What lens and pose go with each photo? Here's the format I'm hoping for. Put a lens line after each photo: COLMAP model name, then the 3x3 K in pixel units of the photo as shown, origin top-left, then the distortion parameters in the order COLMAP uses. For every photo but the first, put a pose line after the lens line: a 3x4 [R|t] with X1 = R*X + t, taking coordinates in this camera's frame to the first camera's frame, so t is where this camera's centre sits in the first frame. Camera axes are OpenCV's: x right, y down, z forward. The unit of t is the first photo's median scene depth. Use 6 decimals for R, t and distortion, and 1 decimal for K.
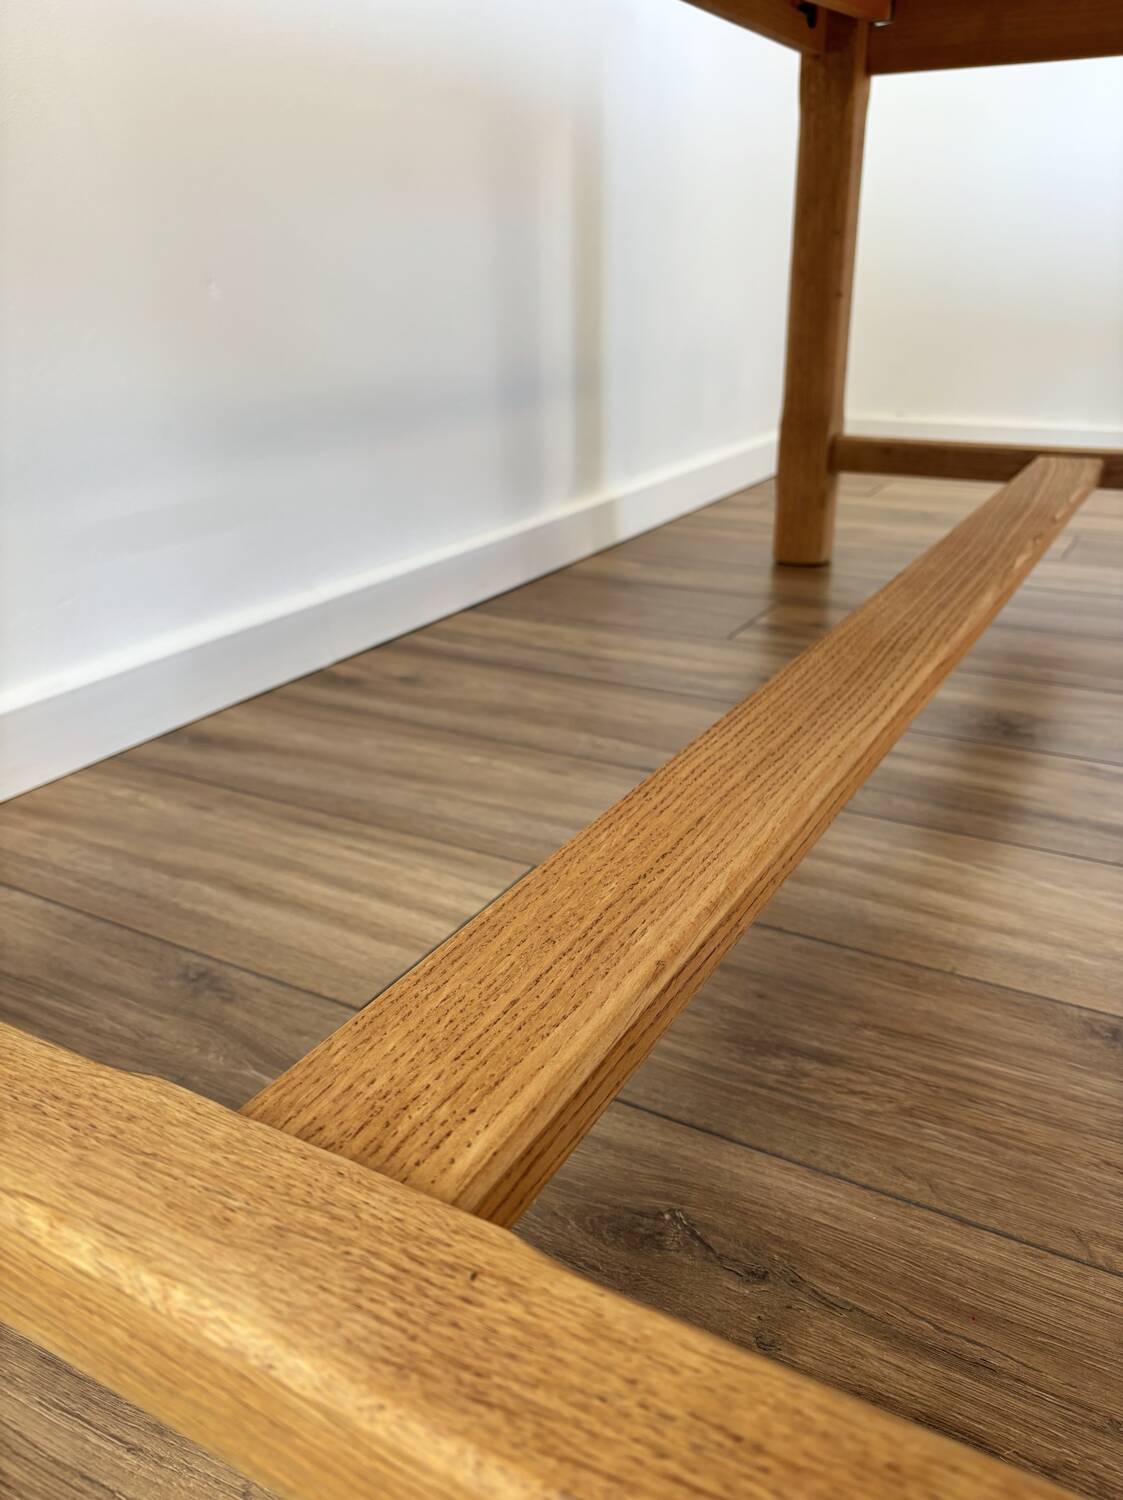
lens RADIAL K [[1143.8, 0, 561.5], [0, 1143.8, 750.0], [0, 0, 1]] dist [0.069393, -0.092608]
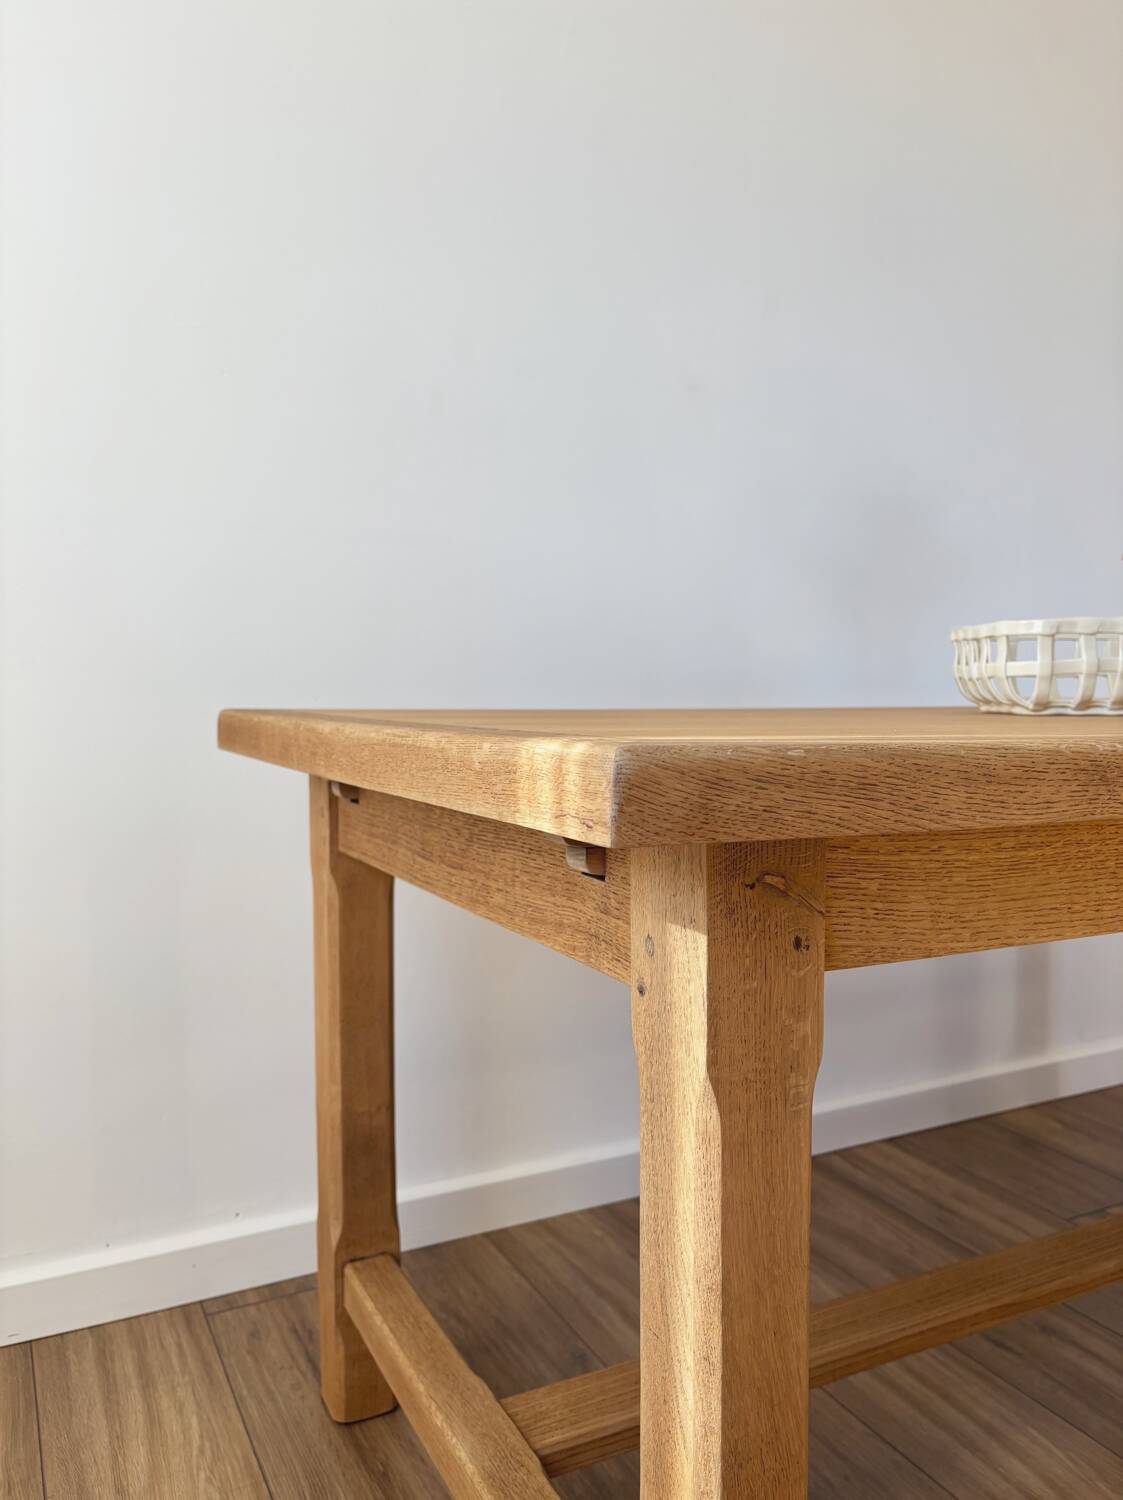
lens RADIAL K [[1143.8, 0, 561.5], [0, 1143.8, 750.0], [0, 0, 1]] dist [0.069393, -0.092608]
pose [[0.831041, 0.044432, -0.554434, 0.555618], [-0.217992, 0.943076, -0.251170, -0.216628], [0.511714, 0.329595, 0.793421, -0.720257]]
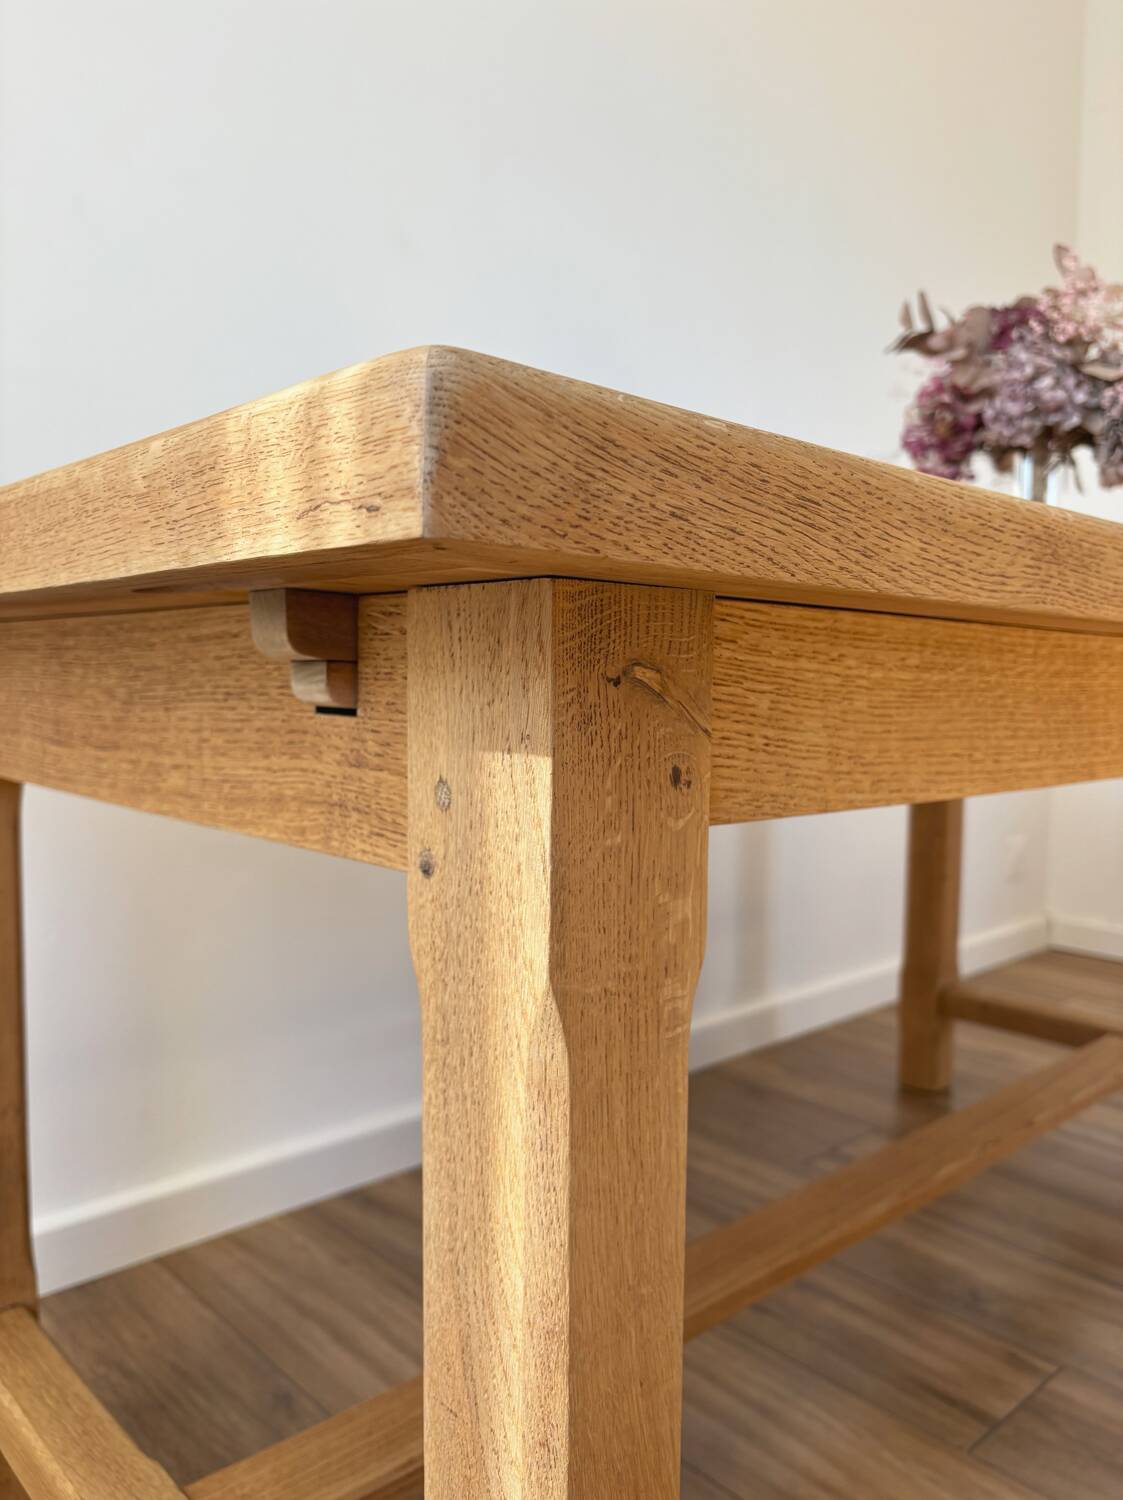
lens RADIAL K [[1151.1, 0, 552.5], [0, 1151.1, 756.8], [0, 0, 1]] dist [0.076872, -0.117741]
pose [[0.948993, 0.045790, -0.311955, 0.387717], [-0.138025, 0.949892, -0.280454, -0.187852], [0.283482, 0.309206, 0.907761, -0.479372]]
